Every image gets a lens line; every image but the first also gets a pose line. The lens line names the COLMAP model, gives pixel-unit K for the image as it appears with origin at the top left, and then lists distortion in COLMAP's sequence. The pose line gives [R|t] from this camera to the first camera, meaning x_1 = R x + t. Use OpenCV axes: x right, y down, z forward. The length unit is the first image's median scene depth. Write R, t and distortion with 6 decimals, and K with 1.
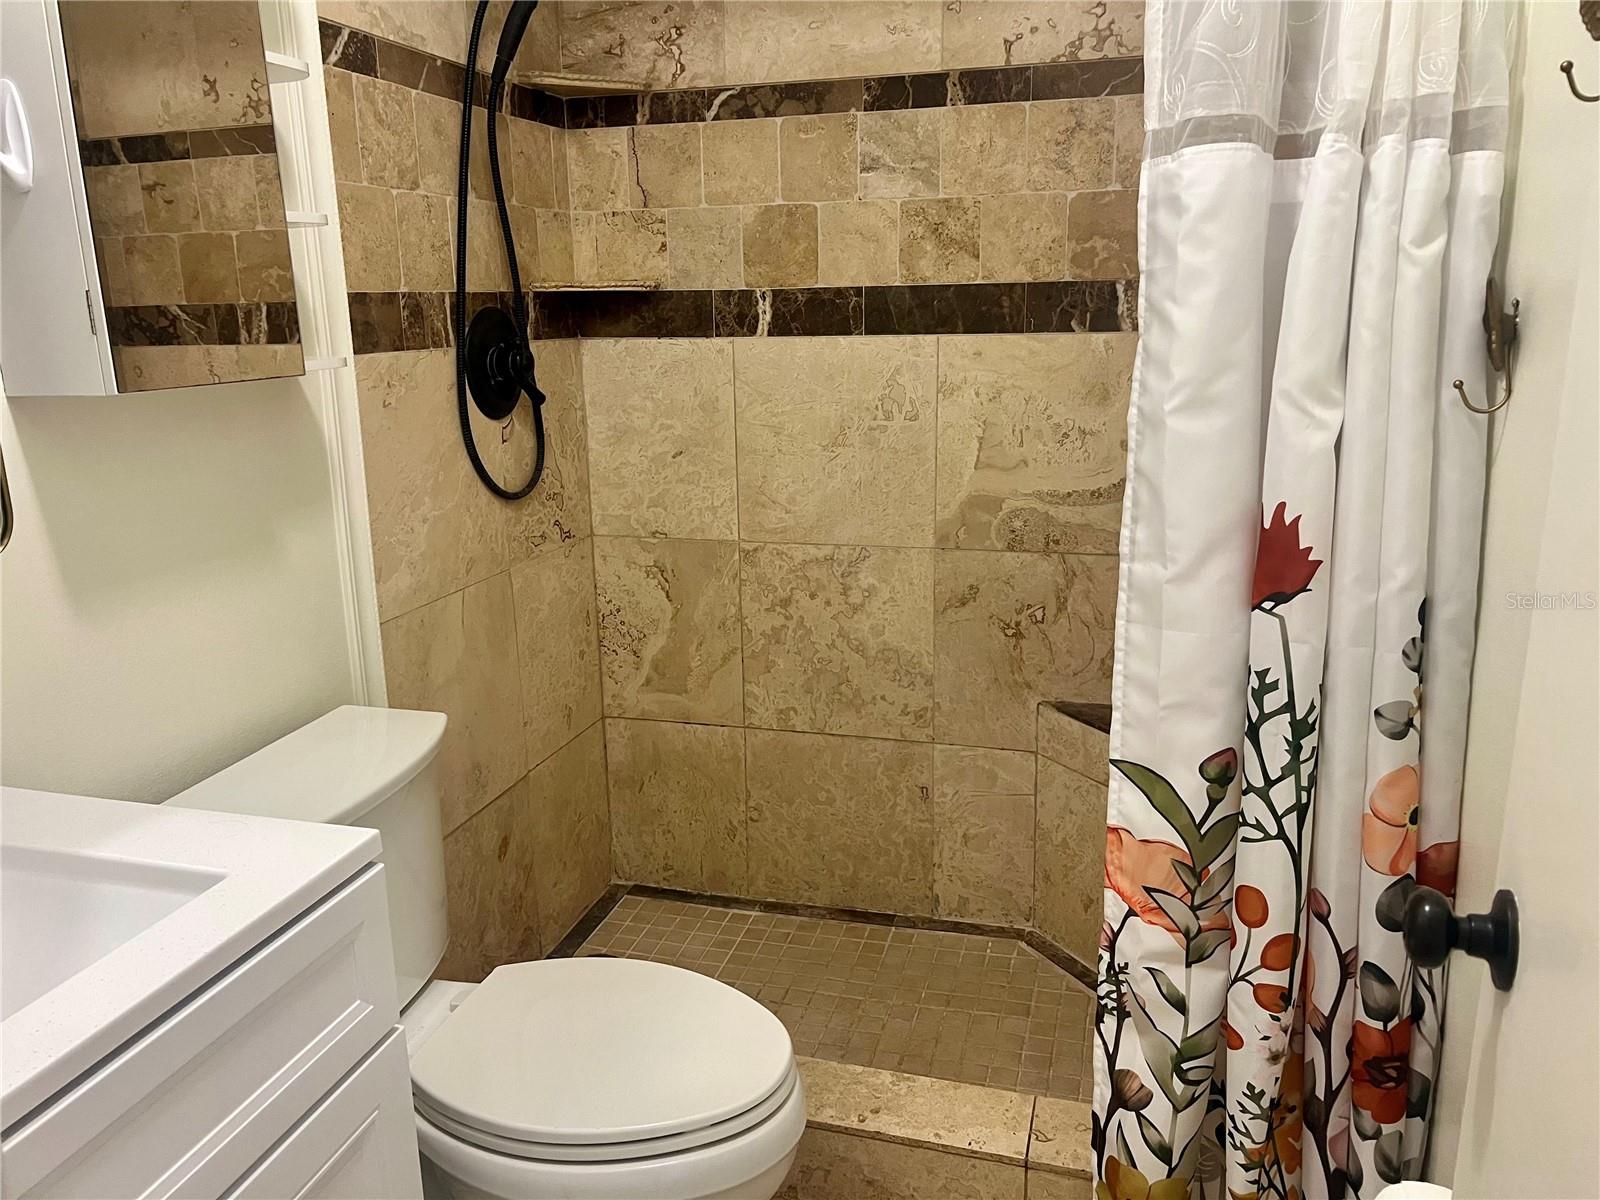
lens RADIAL K [[1195.9, 0, 805.9], [0, 1195.9, 606.4], [0, 0, 1]] dist [0.106038, -0.150082]
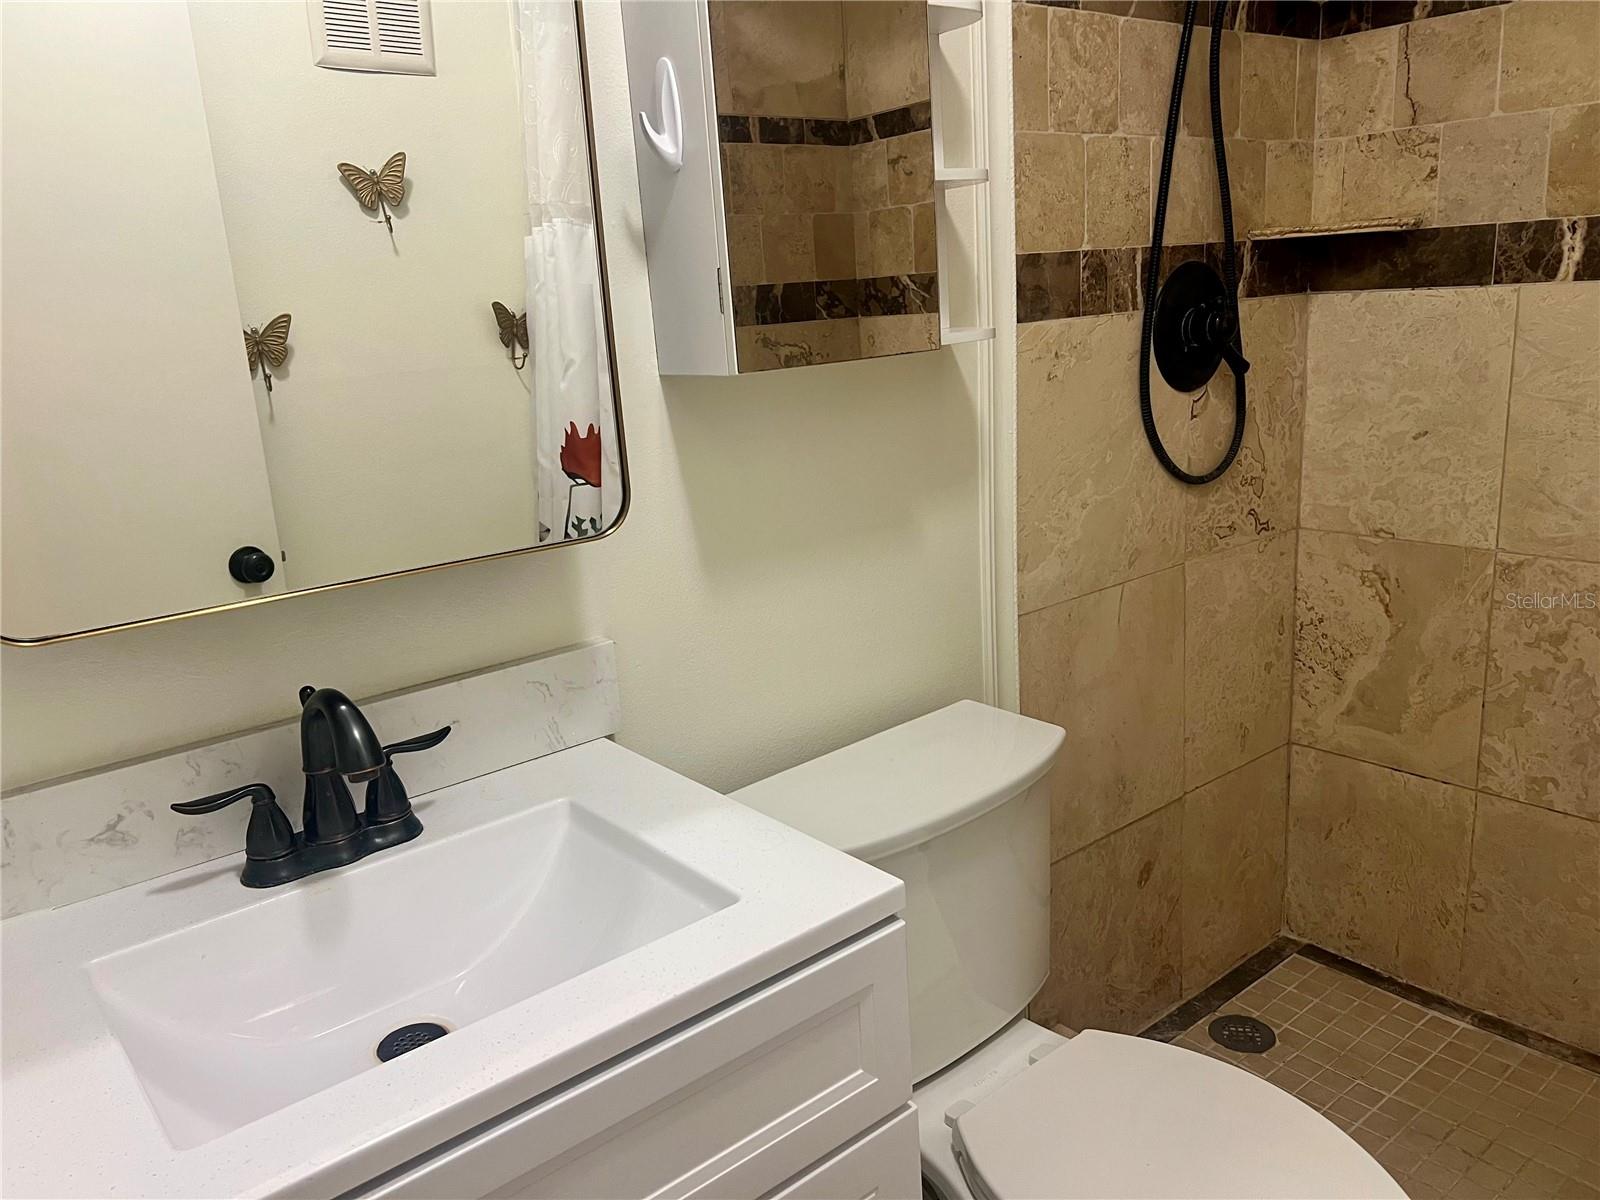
lens RADIAL K [[1216.4, 0, 811.4], [0, 1216.4, 601.7], [0, 0, 1]] dist [0.050696, -0.047545]
pose [[0.824048, 0.111997, -0.555339, 0.025392], [-0.096773, 0.993684, 0.056801, -0.026561], [0.558194, 0.006935, 0.829682, 0.111029]]
